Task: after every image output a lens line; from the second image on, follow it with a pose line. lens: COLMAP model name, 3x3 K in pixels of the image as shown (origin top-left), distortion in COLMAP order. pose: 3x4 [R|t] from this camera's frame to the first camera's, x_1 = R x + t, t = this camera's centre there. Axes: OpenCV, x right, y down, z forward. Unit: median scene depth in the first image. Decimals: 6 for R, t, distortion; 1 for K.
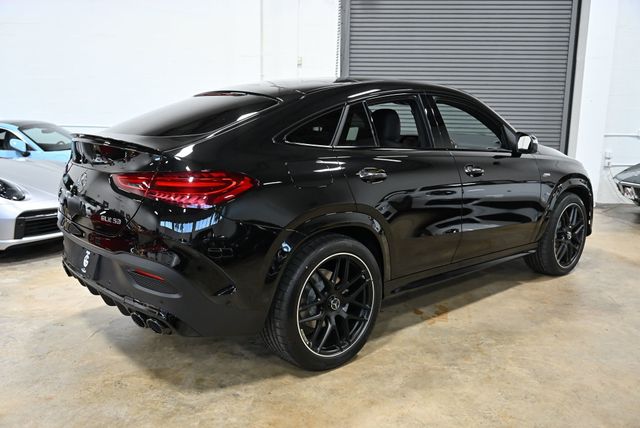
lens RADIAL K [[550.8, 0, 320.0], [0, 550.8, 214.0], [0, 0, 1]] dist [-0.001878, -0.000193]
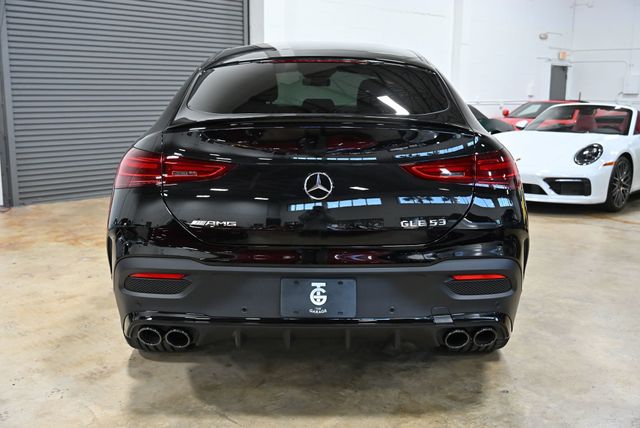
lens RADIAL K [[677.2, 0, 320.0], [0, 677.2, 214.0], [0, 0, 1]] dist [-0.002169, -0.006469]
pose [[0.660019, -0.150808, 0.735956, -1.099856], [0.145935, 0.986720, 0.071315, -0.085079], [-0.736938, 0.060333, 0.673263, 0.433366]]
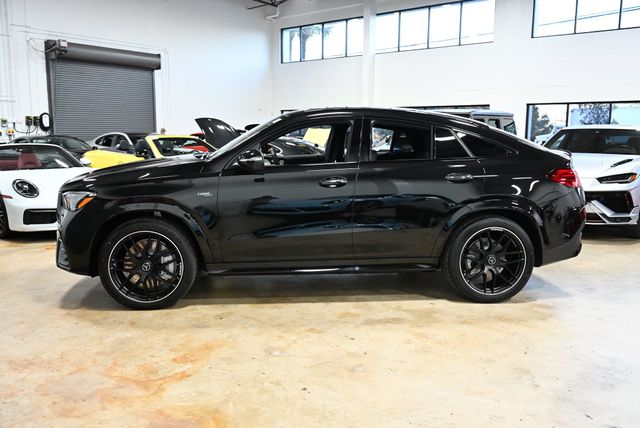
lens RADIAL K [[550.8, 0, 320.0], [0, 550.8, 214.0], [0, 0, 1]] dist [-0.001878, -0.000193]
pose [[-0.812227, -0.109970, 0.572882, -0.902514], [0.085922, 0.948805, 0.303950, -0.582971], [-0.576979, 0.296100, -0.761197, 3.006075]]
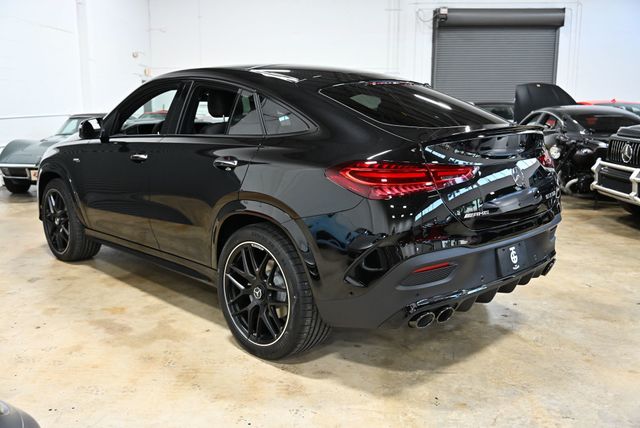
lens RADIAL K [[593.7, 0, 320.0], [0, 593.7, 214.0], [0, 0, 1]] dist [0.006741, 0.002638]
pose [[-0.052138, -0.204980, 0.977377, -1.491455], [0.184642, 0.959855, 0.211155, -0.287326], [-0.981422, 0.191474, -0.012197, 1.406245]]
